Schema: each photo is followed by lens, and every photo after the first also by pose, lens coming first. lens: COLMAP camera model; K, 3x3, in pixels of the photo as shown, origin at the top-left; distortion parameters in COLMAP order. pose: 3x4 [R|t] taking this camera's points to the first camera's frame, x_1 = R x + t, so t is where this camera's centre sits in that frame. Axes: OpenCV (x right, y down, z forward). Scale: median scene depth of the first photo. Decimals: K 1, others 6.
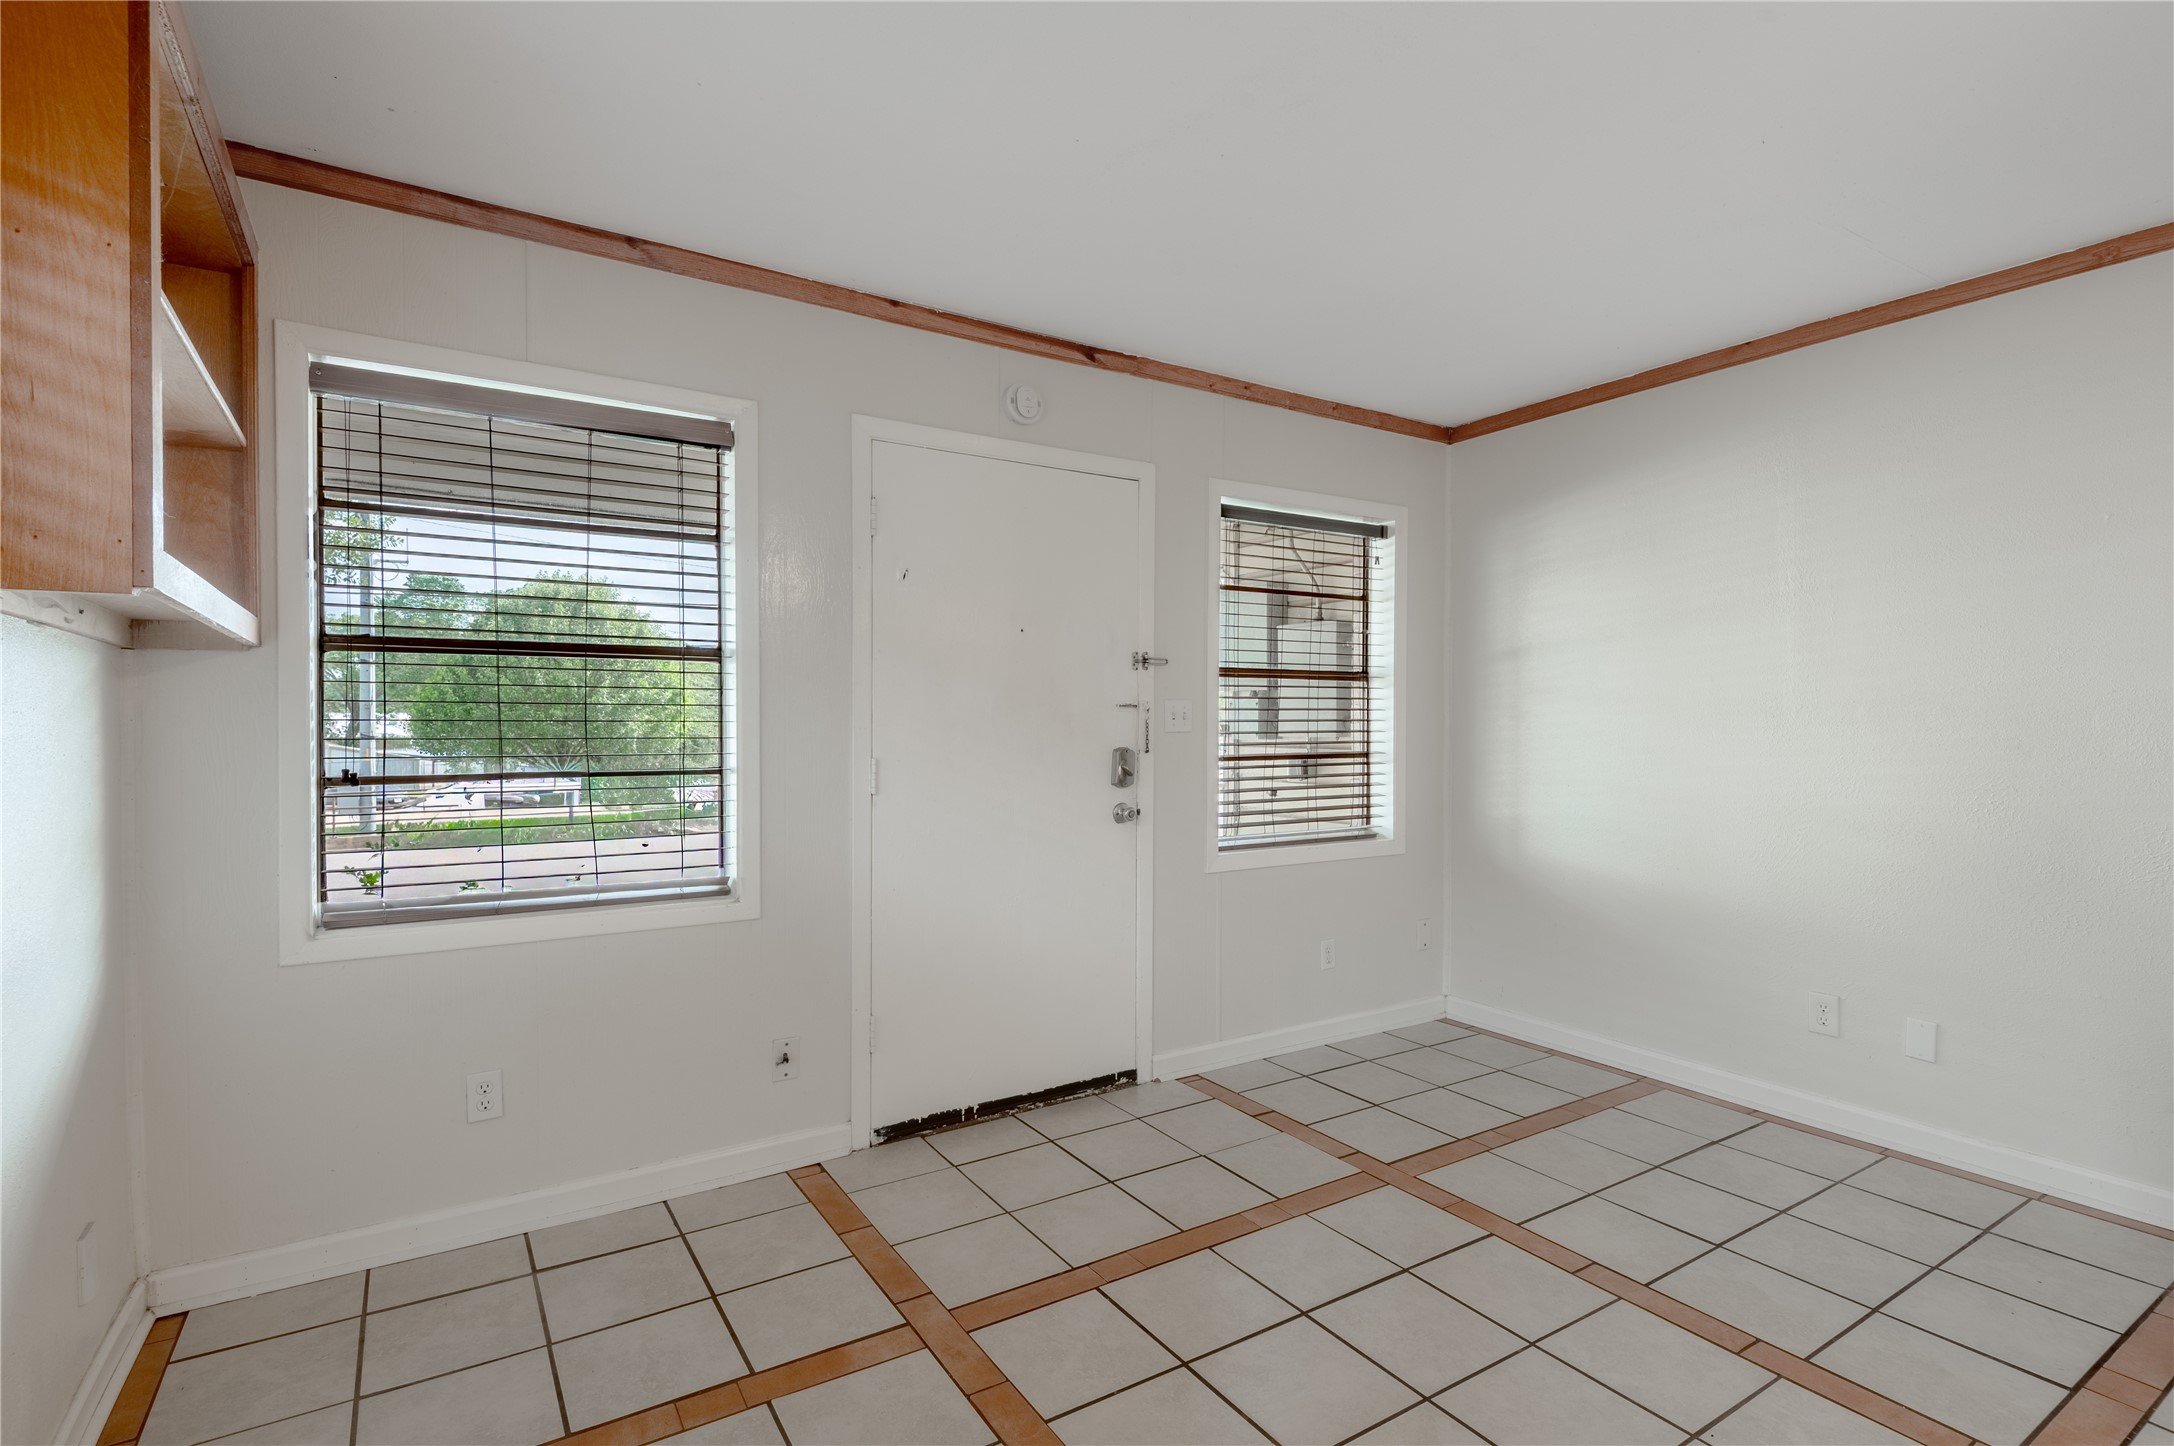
lens RADIAL K [[1015.9, 0, 1127.0], [0, 1015.9, 725.6], [0, 0, 1]] dist [0.038920, -0.000185]
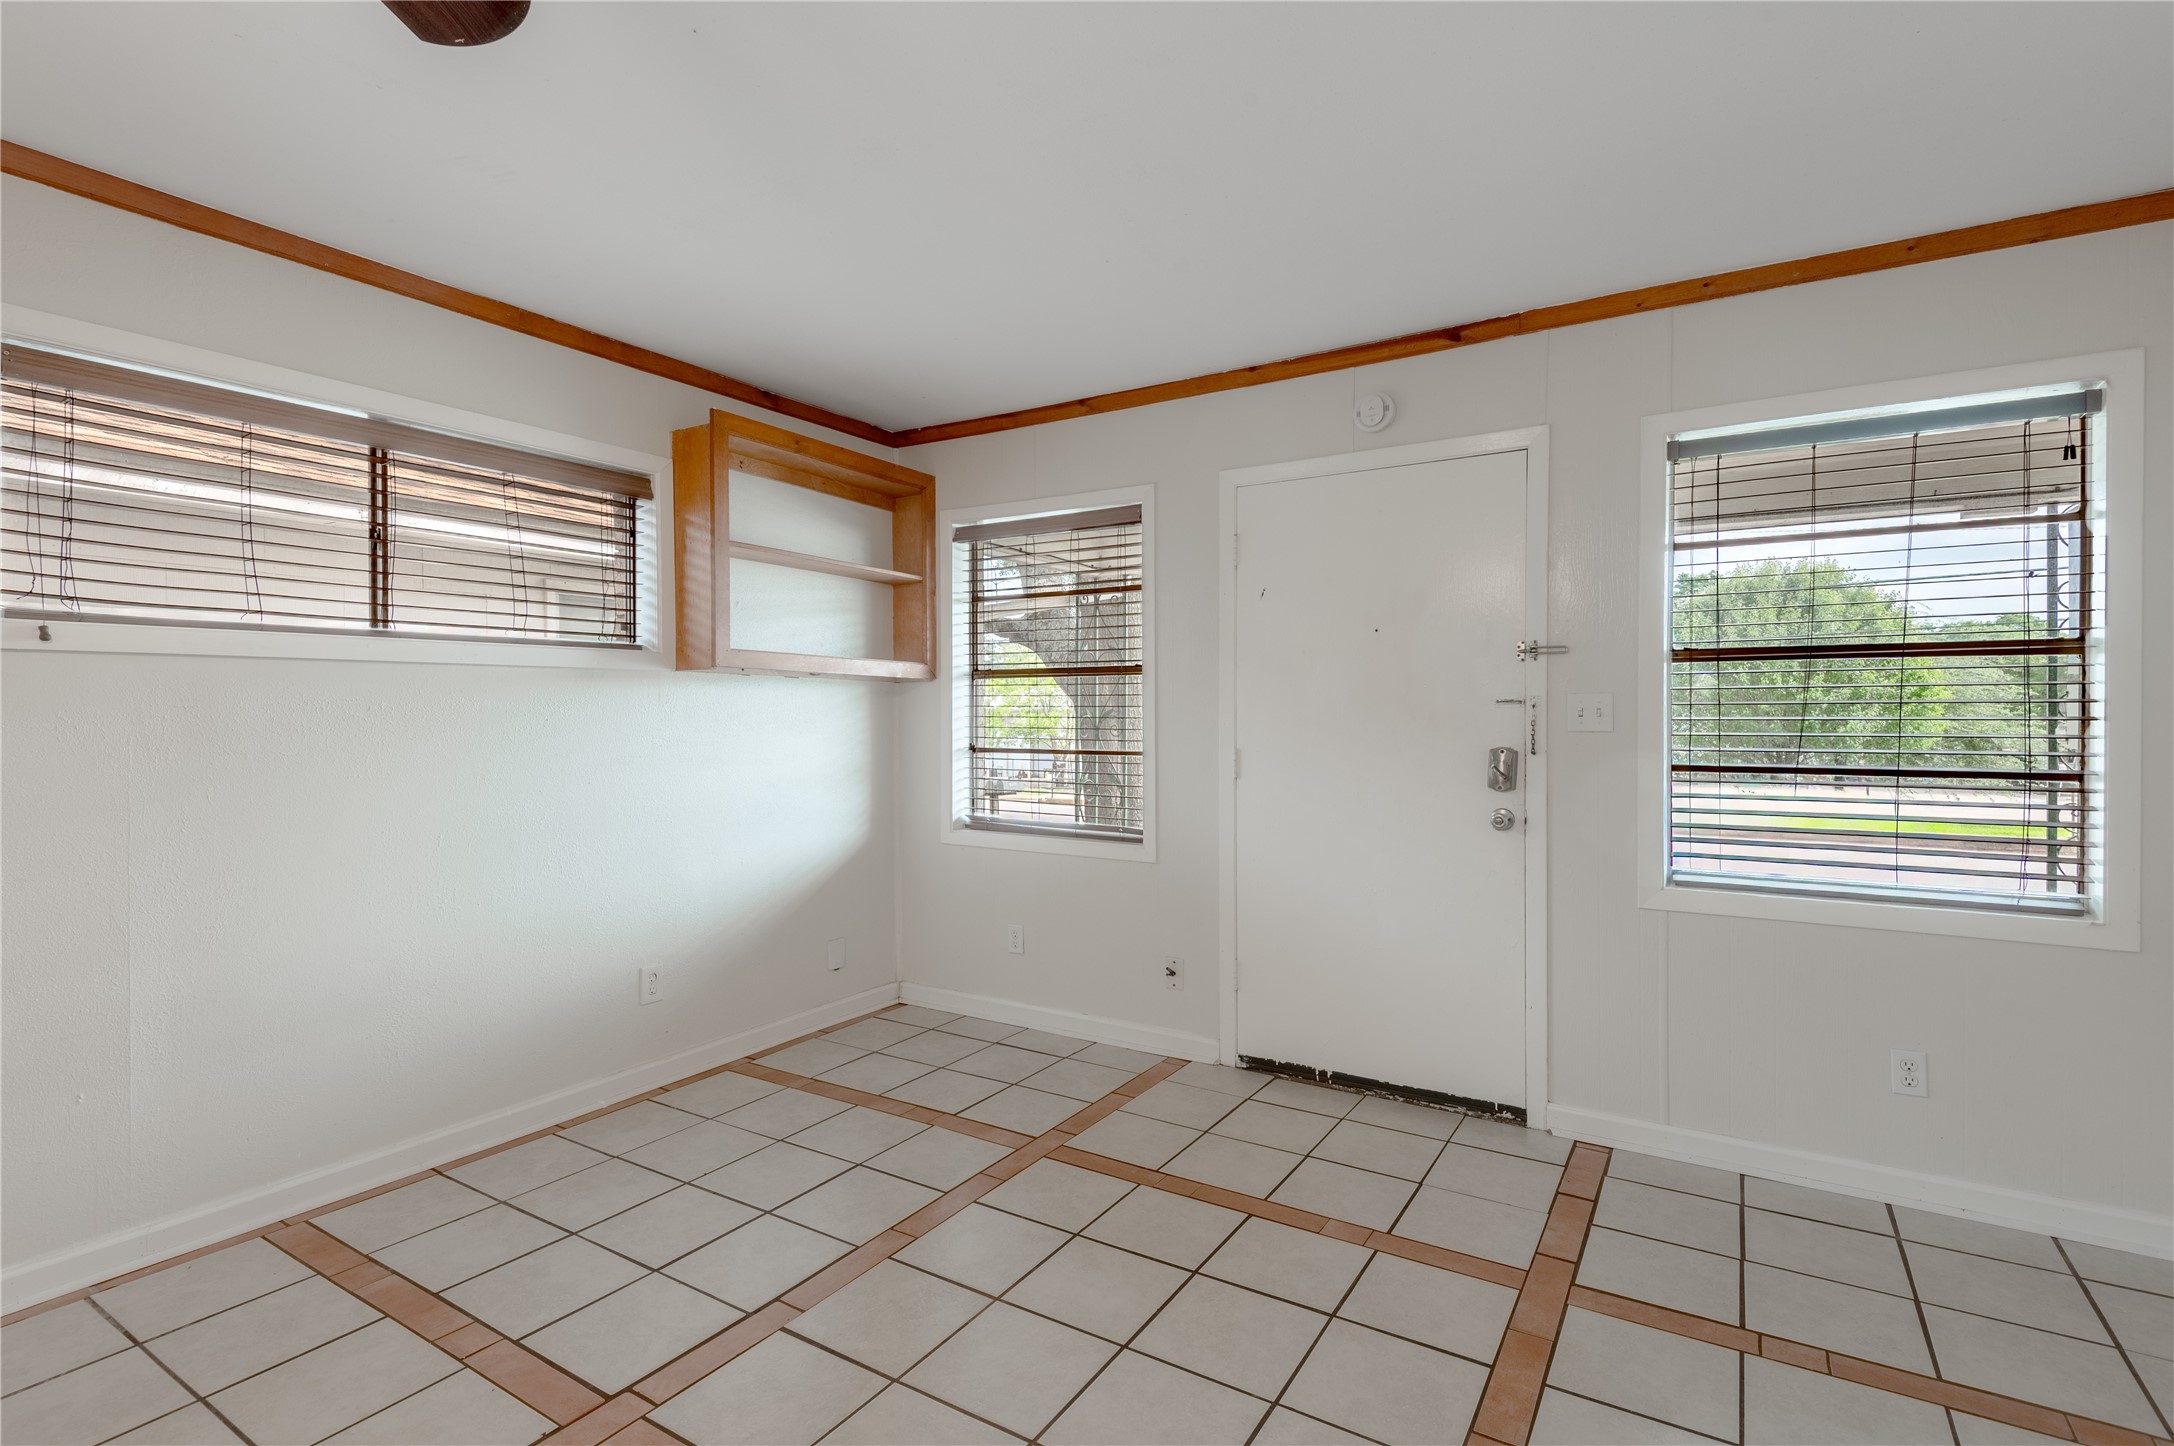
lens RADIAL K [[1015.5, 0, 1080.7], [0, 1015.5, 720.6], [0, 0, 1]] dist [0.044587, -0.033649]
pose [[0.434967, 0.002175, -0.900444, 0.688603], [-0.009587, 0.999952, -0.002216, 0.003172], [0.900395, 0.009596, 0.434967, 0.274142]]
